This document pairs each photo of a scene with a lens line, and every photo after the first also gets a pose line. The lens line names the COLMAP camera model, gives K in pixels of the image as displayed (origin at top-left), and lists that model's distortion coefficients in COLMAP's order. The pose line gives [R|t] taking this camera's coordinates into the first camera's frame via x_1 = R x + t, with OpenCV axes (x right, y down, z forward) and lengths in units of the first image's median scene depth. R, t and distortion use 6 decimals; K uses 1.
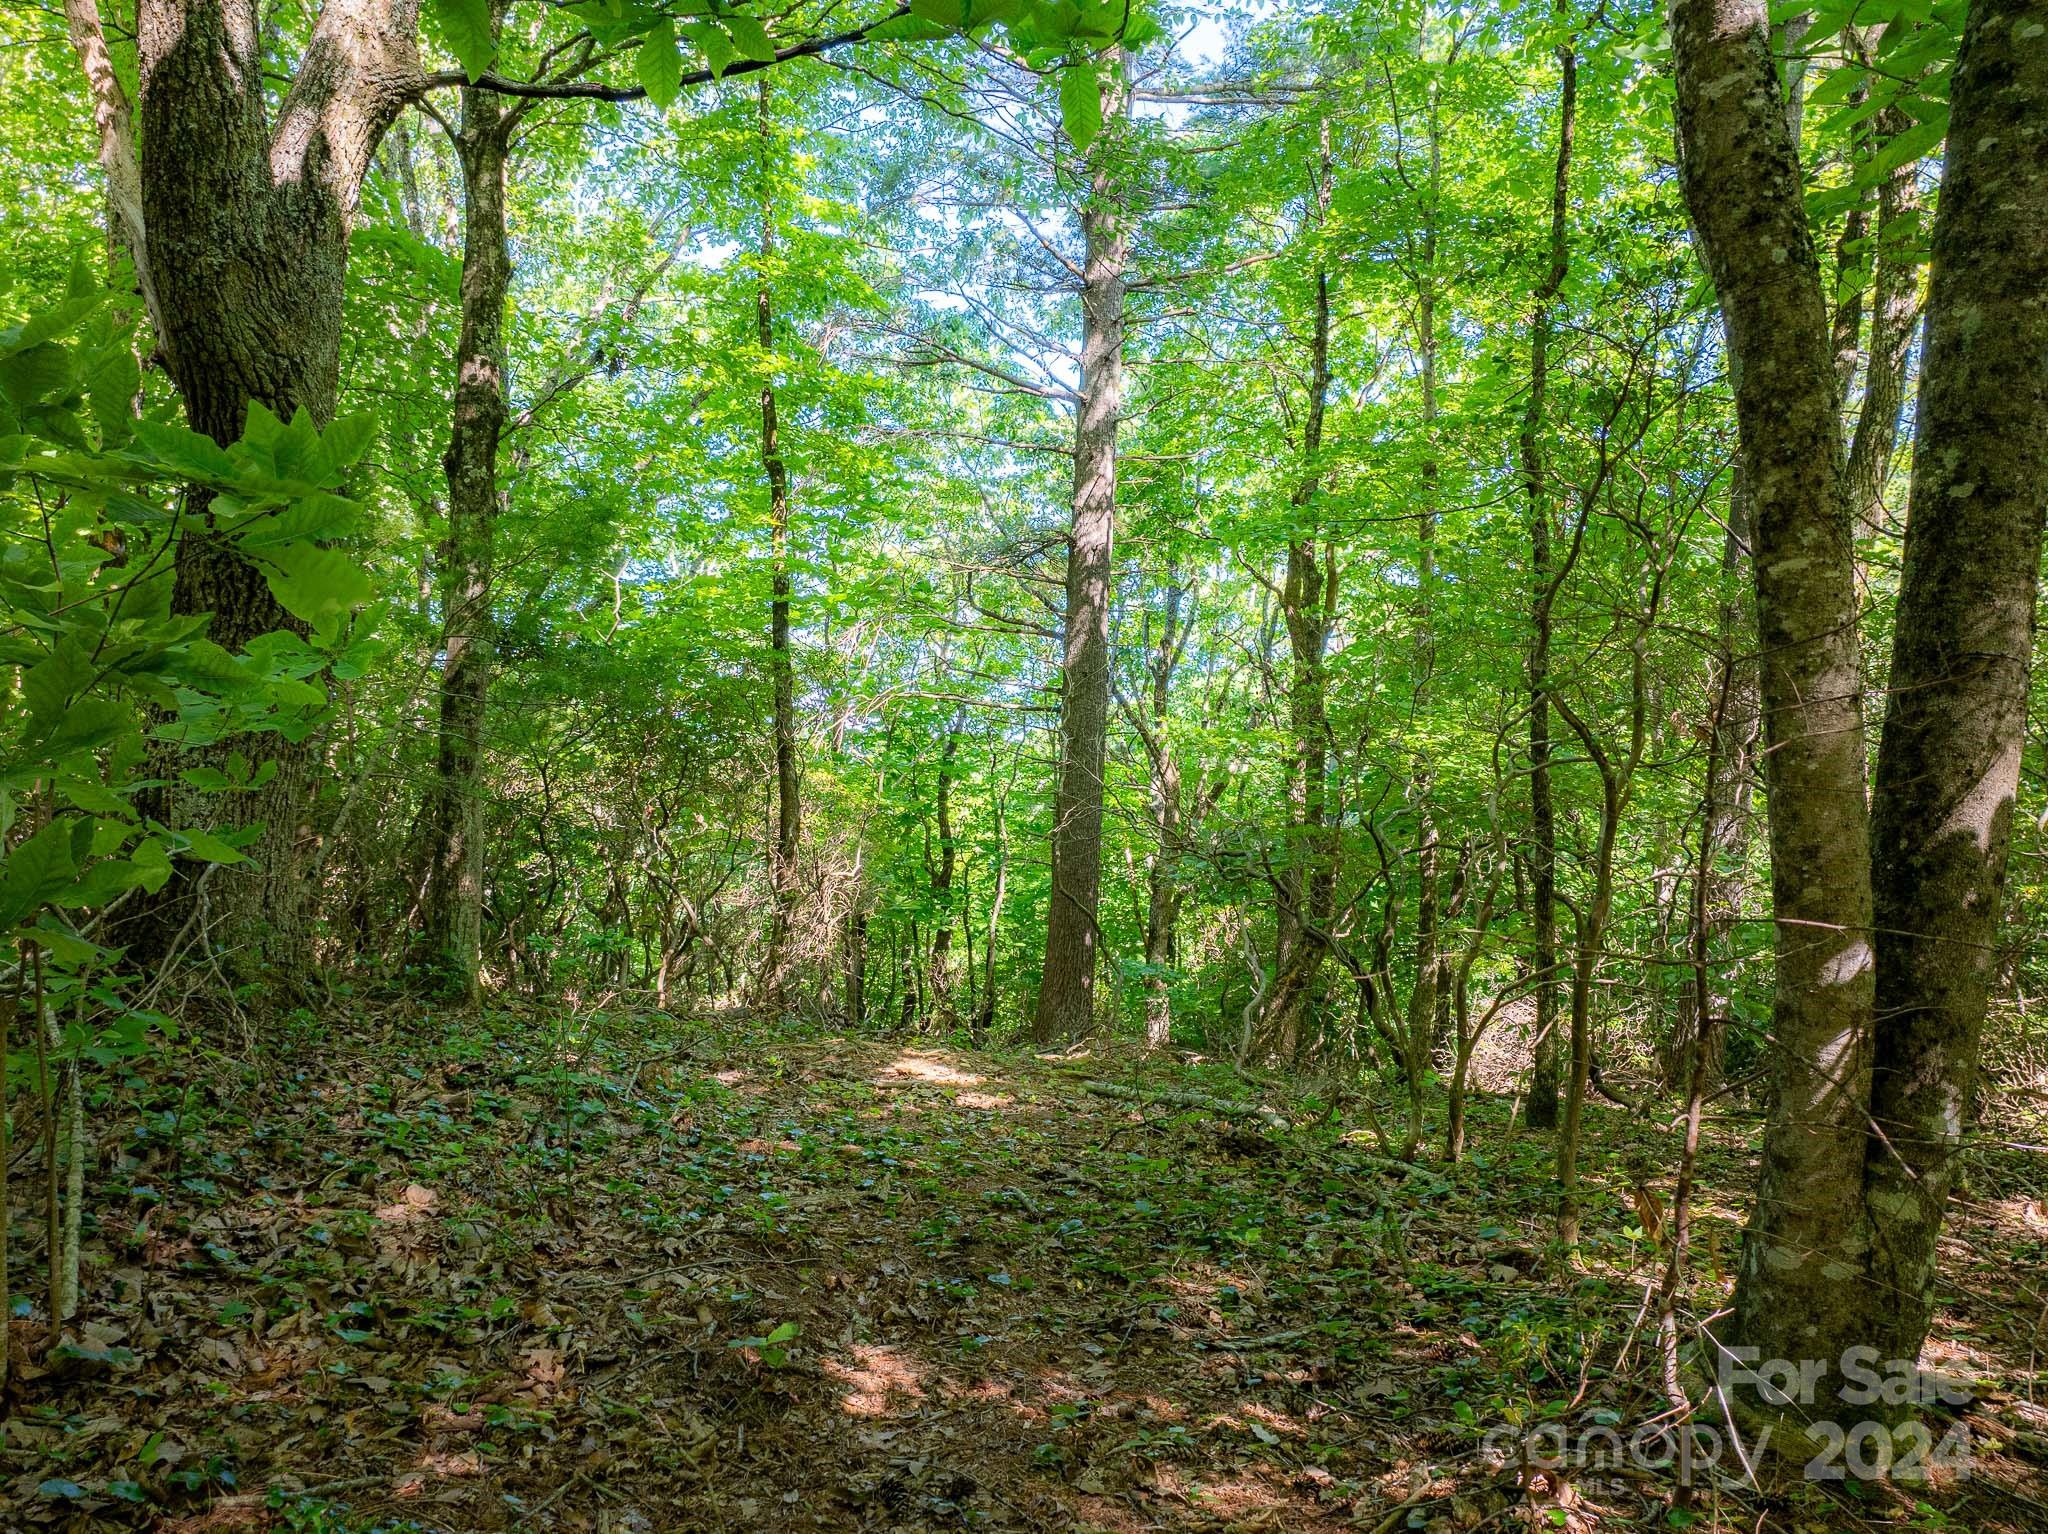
lens RADIAL K [[1463.5, 0, 1023.0], [0, 1463.5, 770.6], [0, 0, 1]] dist [-0.046183, 0.004134]
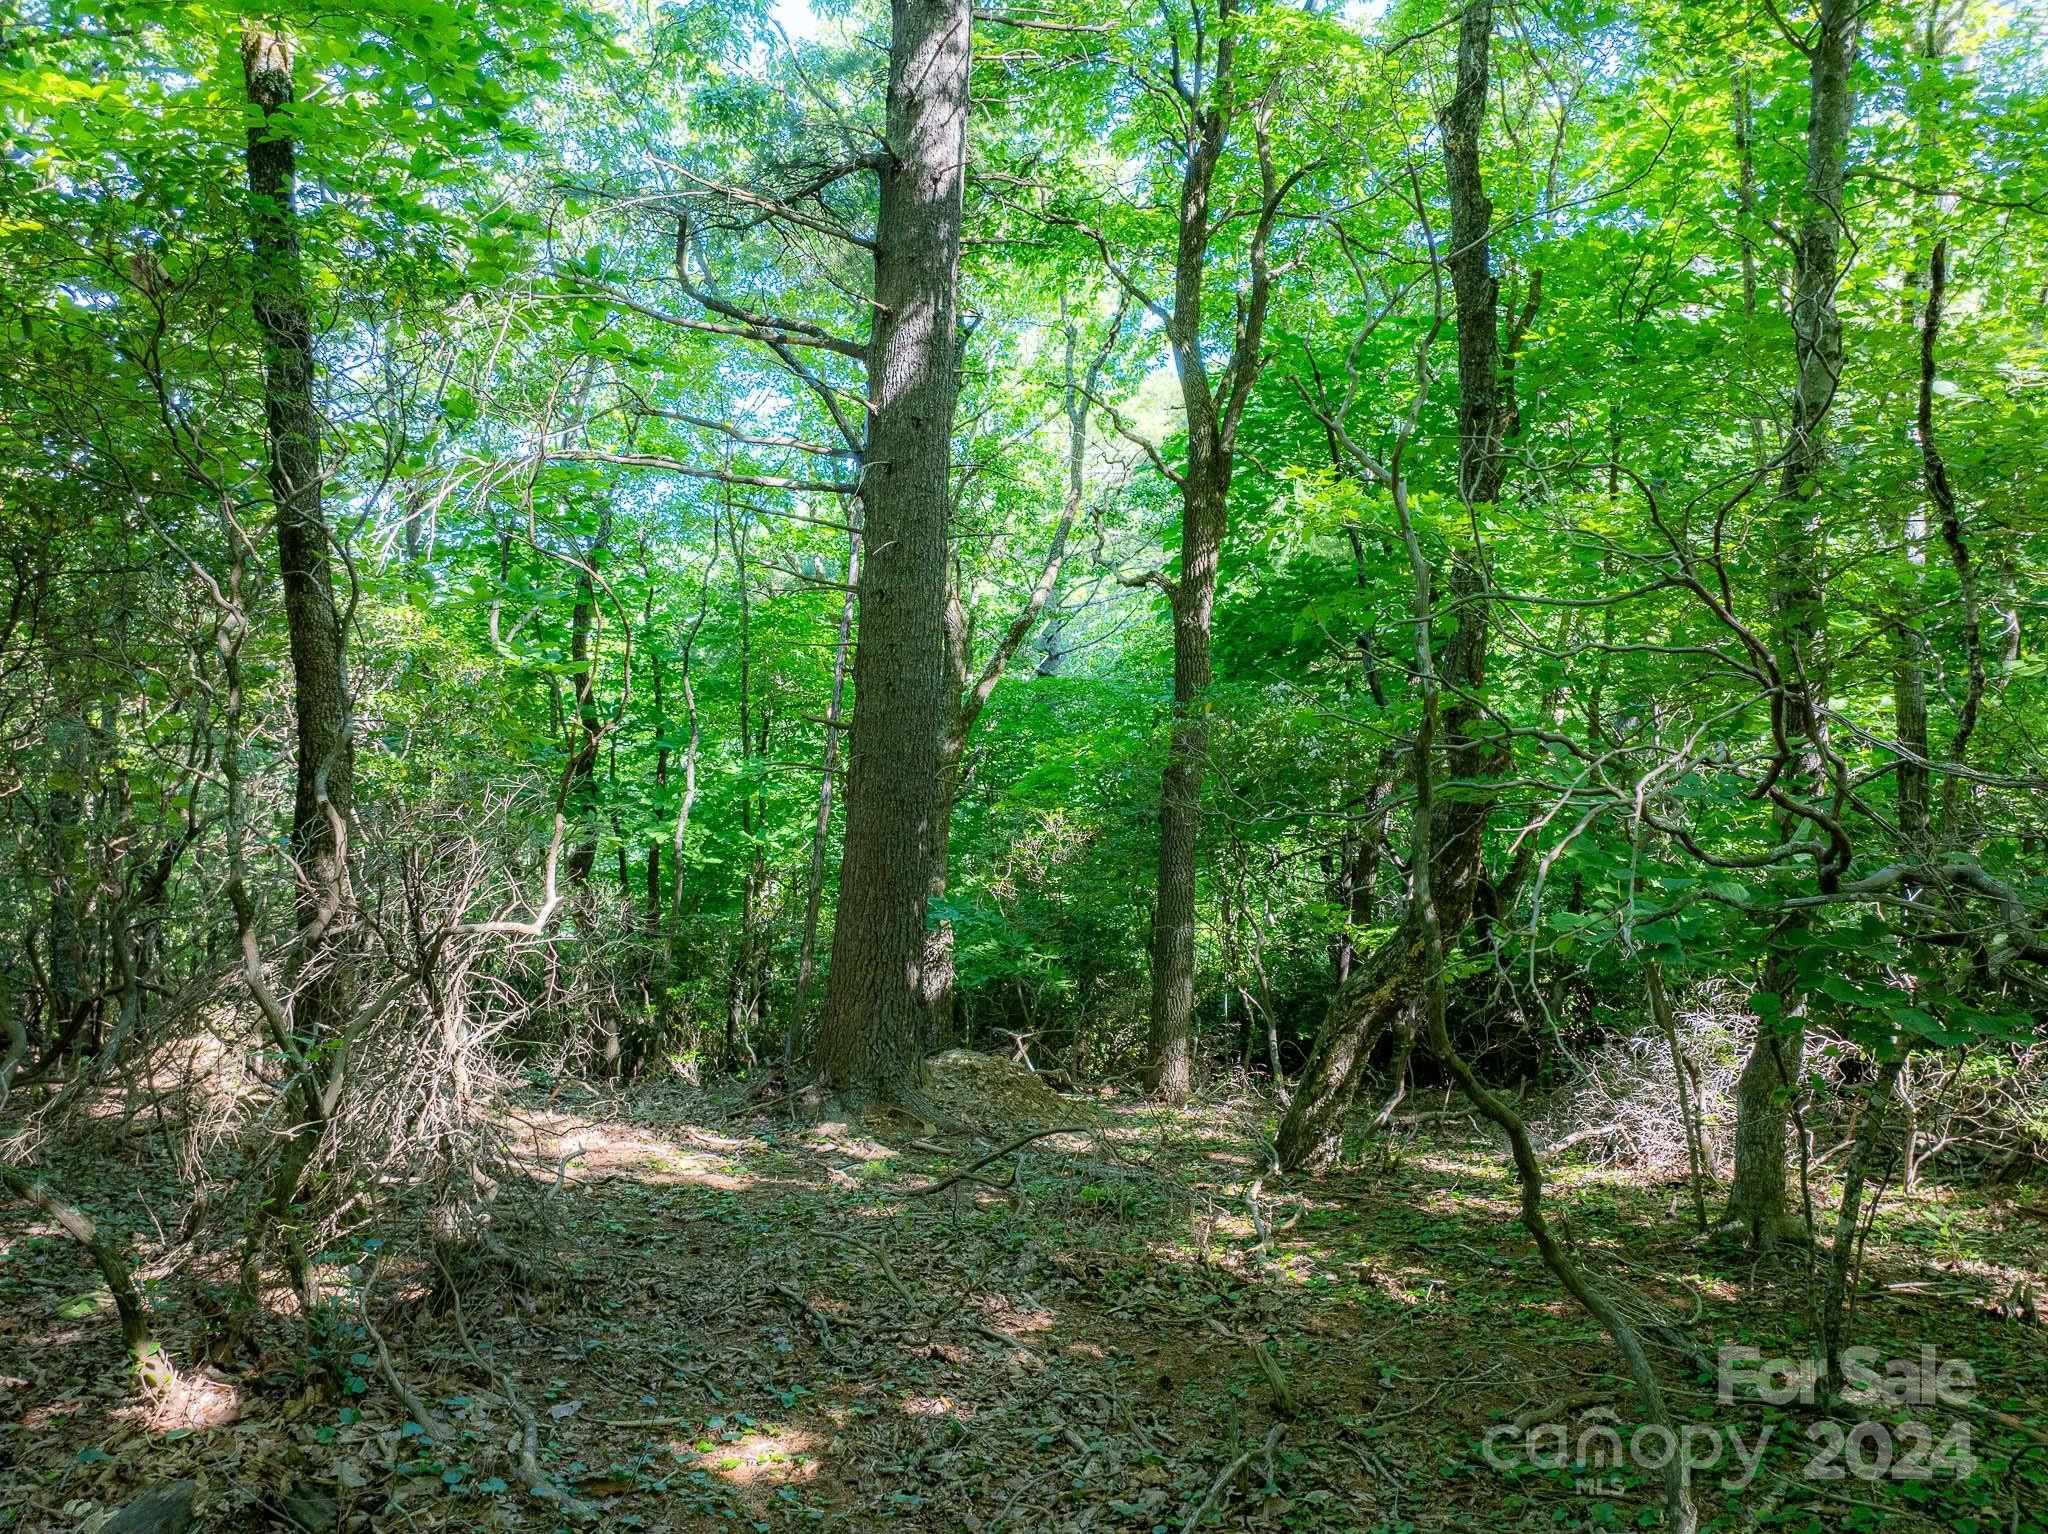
lens RADIAL K [[1463.5, 0, 1024.2], [0, 1463.5, 757.4], [0, 0, 1]] dist [-0.046183, 0.004134]
pose [[0.960990, -0.025353, 0.275418, -0.068386], [-0.003841, 0.994470, 0.104947, 0.000423], [-0.276556, -0.101911, 0.955579, 0.457976]]
